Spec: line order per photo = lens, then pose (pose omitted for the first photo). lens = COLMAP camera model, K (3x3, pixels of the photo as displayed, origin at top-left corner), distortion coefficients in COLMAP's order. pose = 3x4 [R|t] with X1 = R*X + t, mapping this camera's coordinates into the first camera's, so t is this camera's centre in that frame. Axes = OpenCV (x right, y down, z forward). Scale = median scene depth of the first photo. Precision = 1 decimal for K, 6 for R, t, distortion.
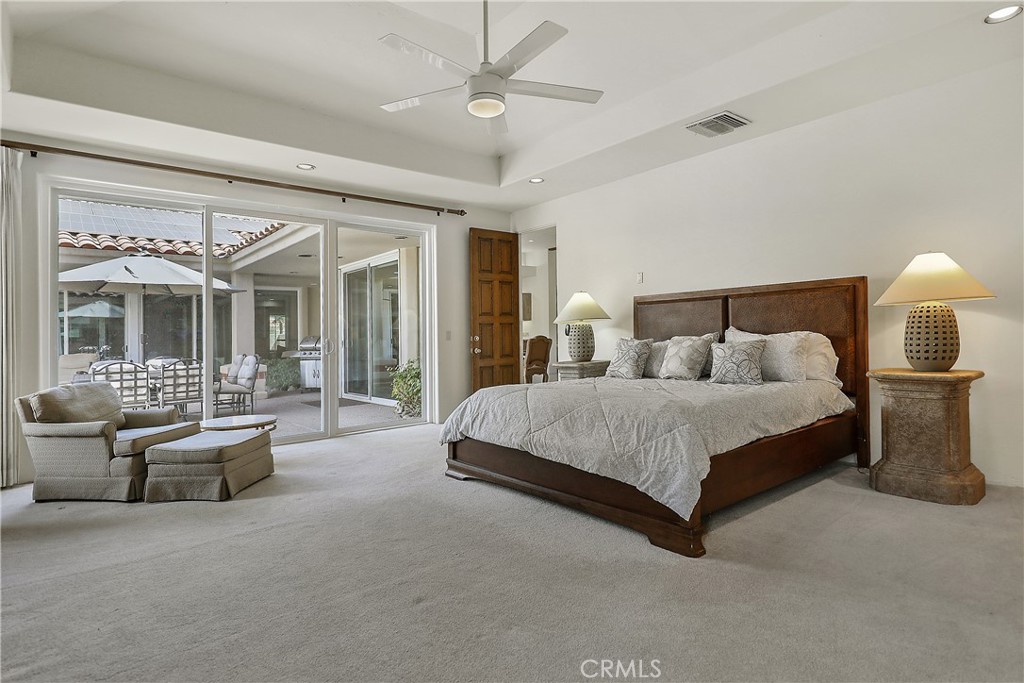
lens RADIAL K [[542.7, 0, 512.0], [0, 542.7, 341.5], [0, 0, 1]] dist [0.001698, 0.000052]
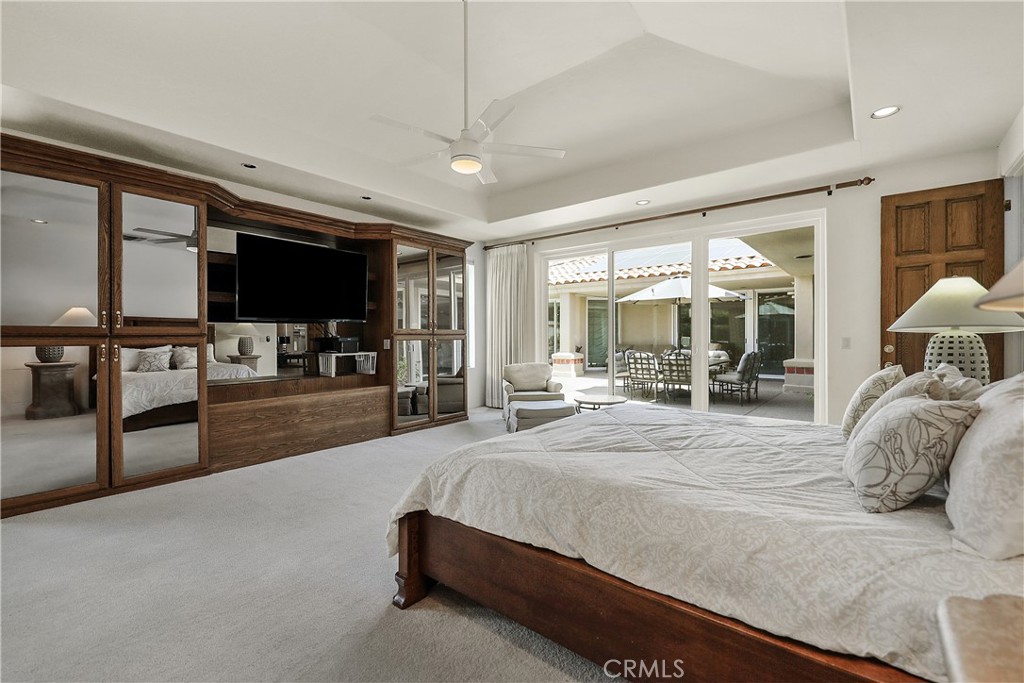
lens RADIAL K [[441.4, 0, 512.0], [0, 441.4, 341.5], [0, 0, 1]] dist [-0.000586, -0.000100]
pose [[0.195864, 0.036535, -0.979950, 0.411767], [-0.008463, 0.999331, 0.035566, -0.031187], [0.980595, 0.001328, 0.196042, 0.387004]]
